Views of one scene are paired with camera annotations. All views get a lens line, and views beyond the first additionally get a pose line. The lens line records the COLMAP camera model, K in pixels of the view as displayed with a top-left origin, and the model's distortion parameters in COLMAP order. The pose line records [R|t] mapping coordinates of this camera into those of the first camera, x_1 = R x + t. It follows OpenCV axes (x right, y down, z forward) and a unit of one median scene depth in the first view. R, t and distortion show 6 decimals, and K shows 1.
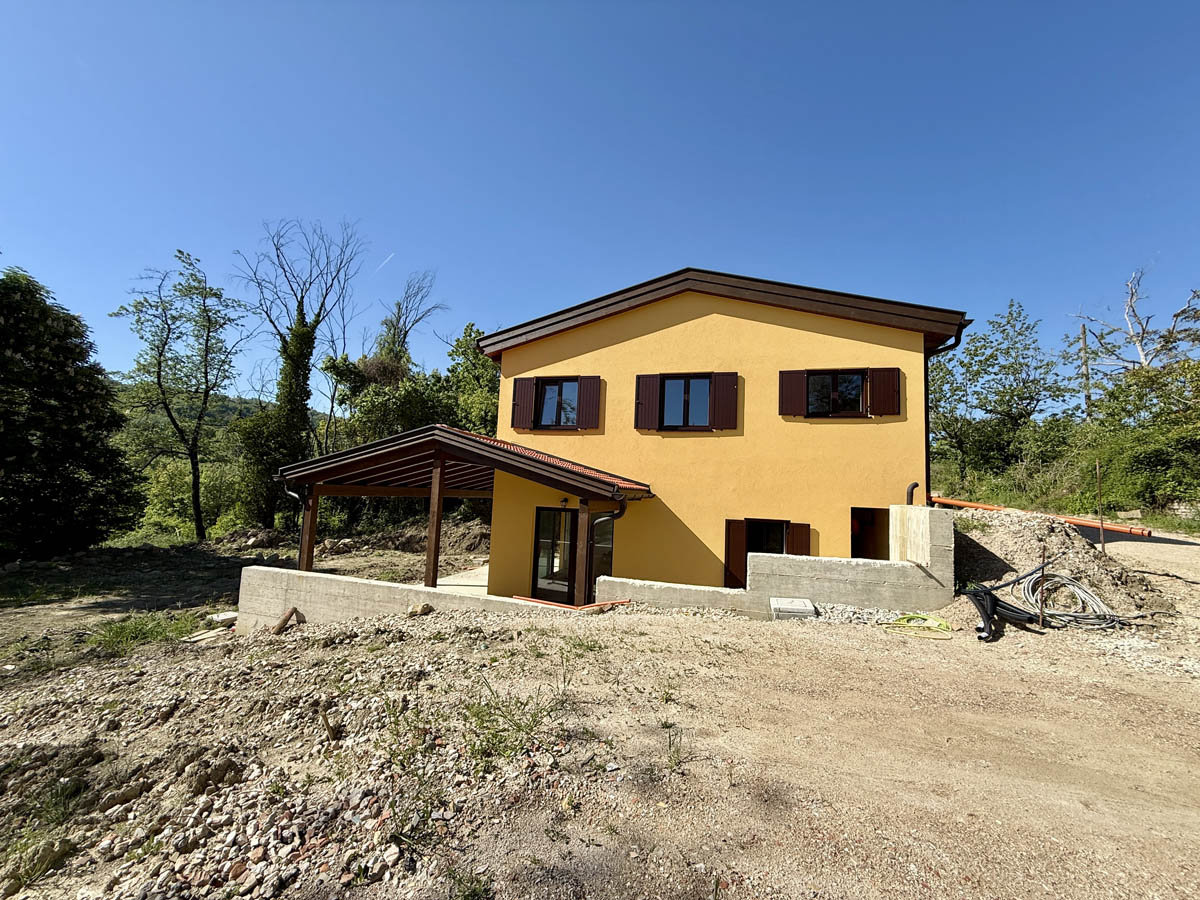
lens RADIAL K [[477.8, 0, 597.0], [0, 477.8, 451.1], [0, 0, 1]] dist [-0.000533, 0.000179]
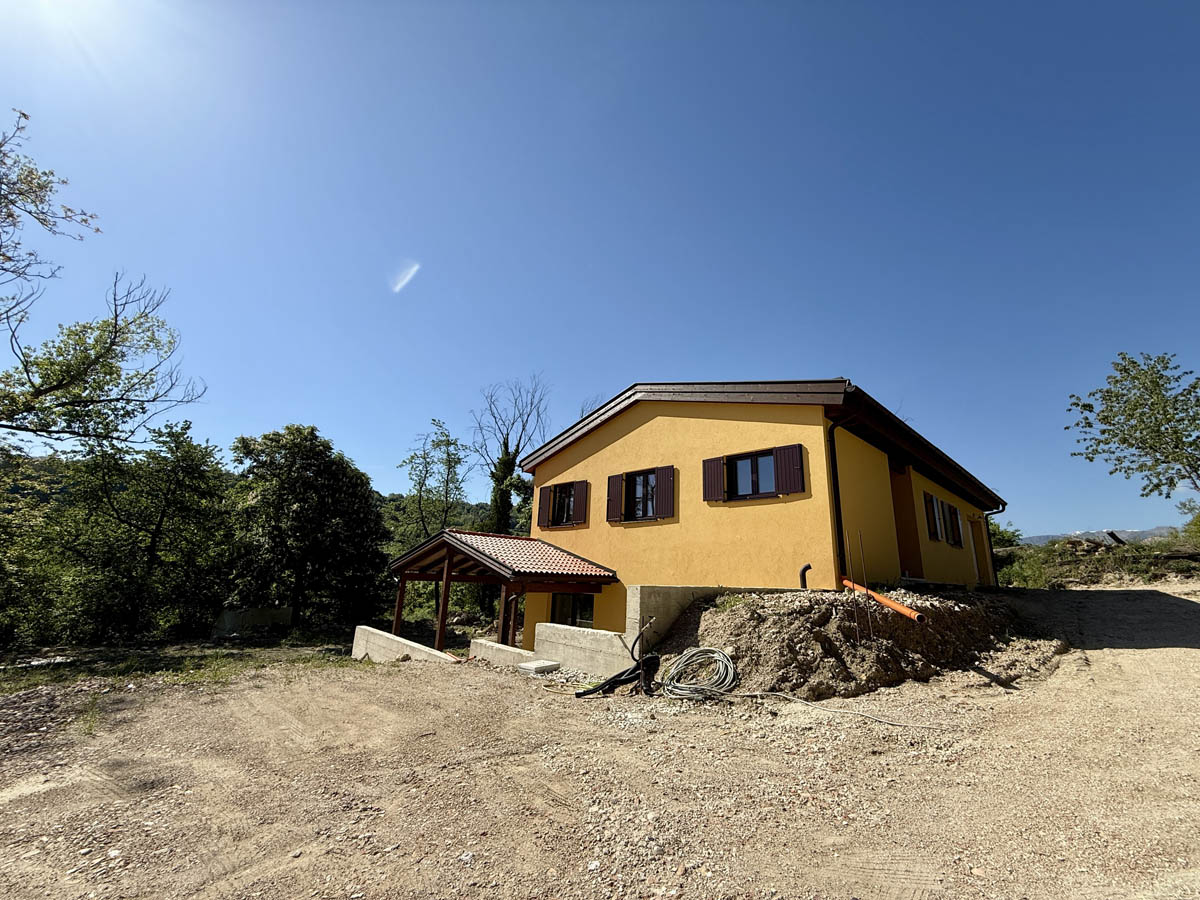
lens RADIAL K [[477.8, 0, 597.0], [0, 477.8, 451.1], [0, 0, 1]] dist [-0.000533, 0.000179]
pose [[0.859892, -0.135218, -0.492242, 0.646231], [0.038704, 0.978774, -0.201256, 0.017577], [0.509007, 0.154007, 0.846873, -0.032073]]
